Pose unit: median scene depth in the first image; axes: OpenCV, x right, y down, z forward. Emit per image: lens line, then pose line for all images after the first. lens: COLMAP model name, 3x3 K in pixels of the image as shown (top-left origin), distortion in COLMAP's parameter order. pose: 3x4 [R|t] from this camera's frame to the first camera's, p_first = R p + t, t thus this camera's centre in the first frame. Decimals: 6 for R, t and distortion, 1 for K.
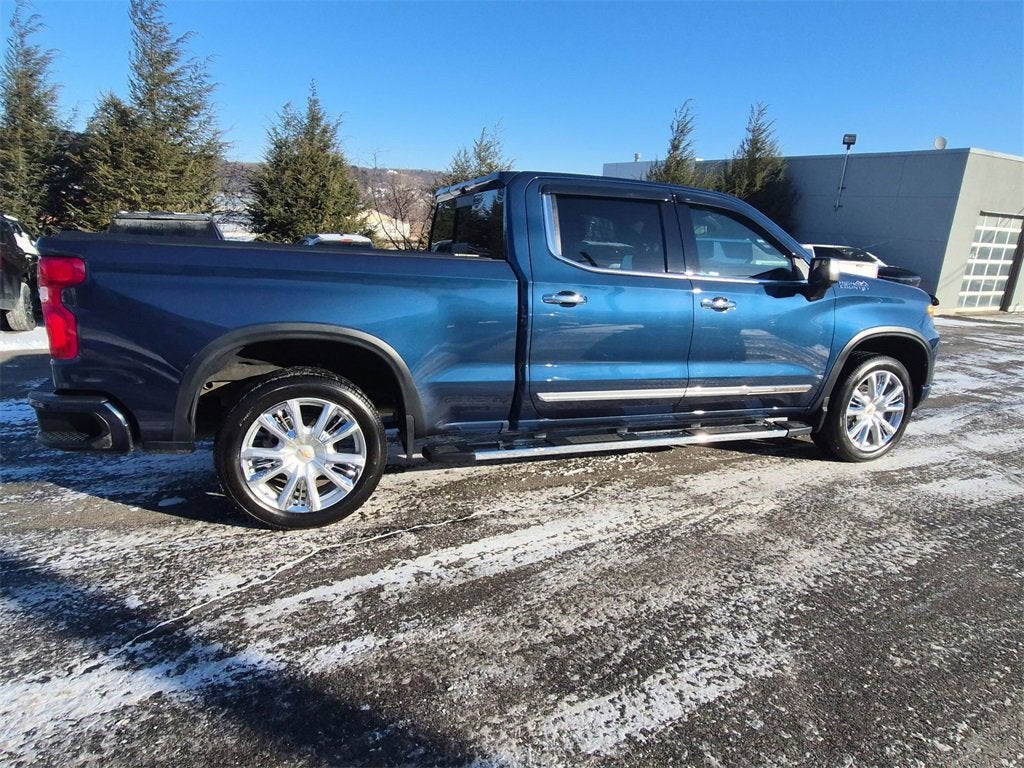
lens RADIAL K [[622.2, 0, 507.8], [0, 622.2, 387.2], [0, 0, 1]] dist [-0.000144, -0.010385]
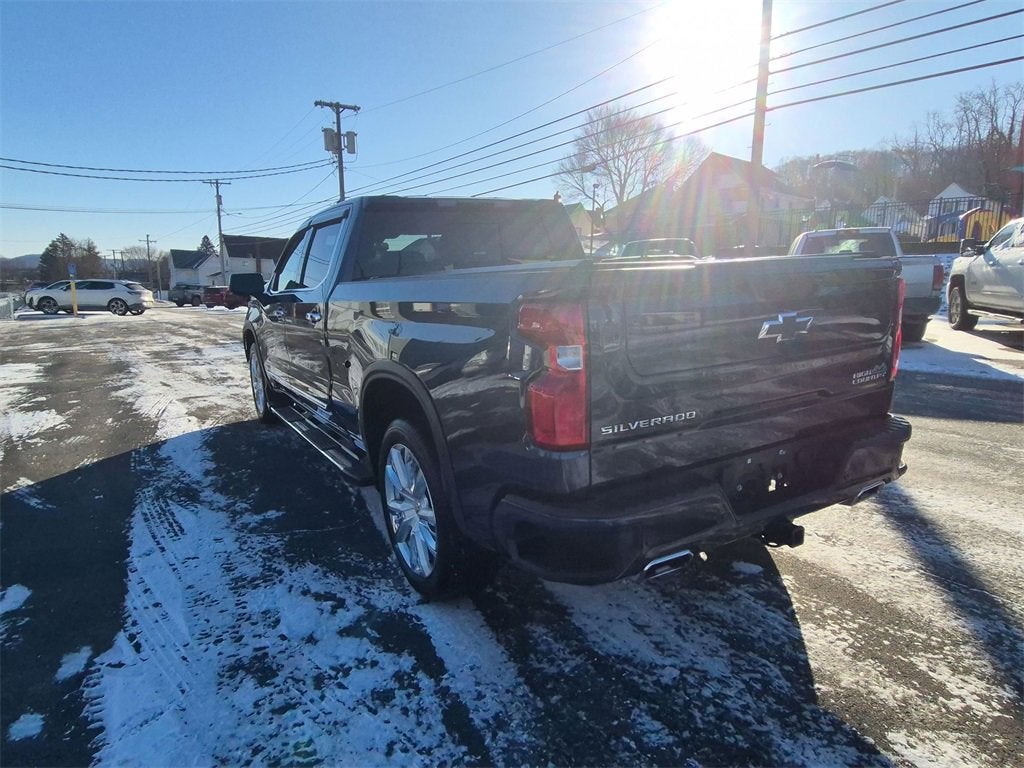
lens RADIAL K [[622.2, 0, 507.8], [0, 622.2, 386.6], [0, 0, 1]] dist [-0.000144, -0.010385]
pose [[-0.151535, -0.217702, 0.964180, -1.334892], [0.237672, 0.938802, 0.249326, -0.355630], [-0.959453, 0.266940, -0.090520, 1.407274]]
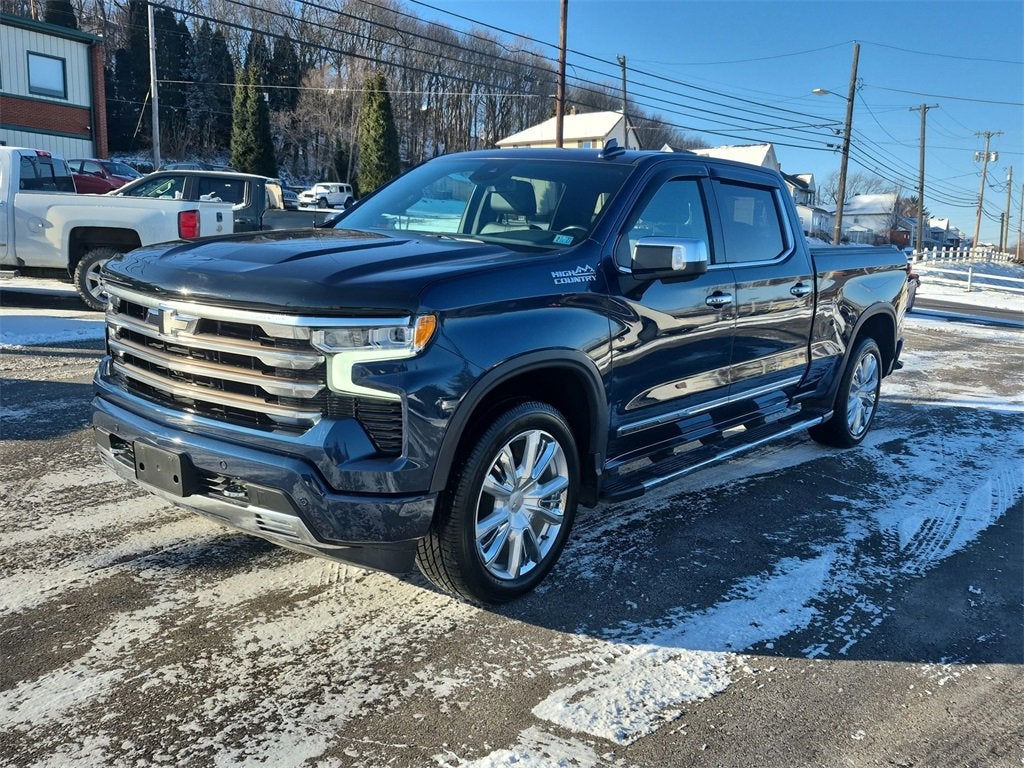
lens RADIAL K [[932.7, 0, 512.7], [0, 932.7, 381.3], [0, 0, 1]] dist [0.050316, 0.000000]
pose [[-0.865486, -0.003993, -0.500918, 1.172391], [-0.194475, 0.924214, 0.328647, -0.578370], [0.461643, 0.381855, -0.800670, 2.795392]]
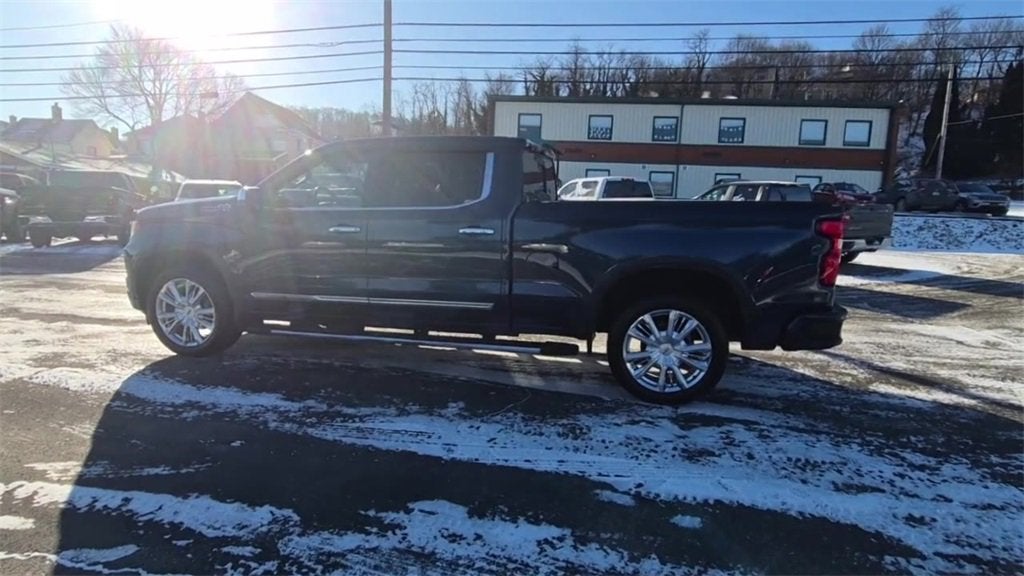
lens RADIAL K [[552.7, 0, 515.4], [0, 552.7, 289.5], [0, 0, 1]] dist [0.003672, -0.001784]
pose [[-0.814209, -0.149538, 0.560983, -0.917979], [0.071842, 0.932883, 0.352943, -0.583639], [-0.576109, 0.327672, -0.748819, 2.529023]]
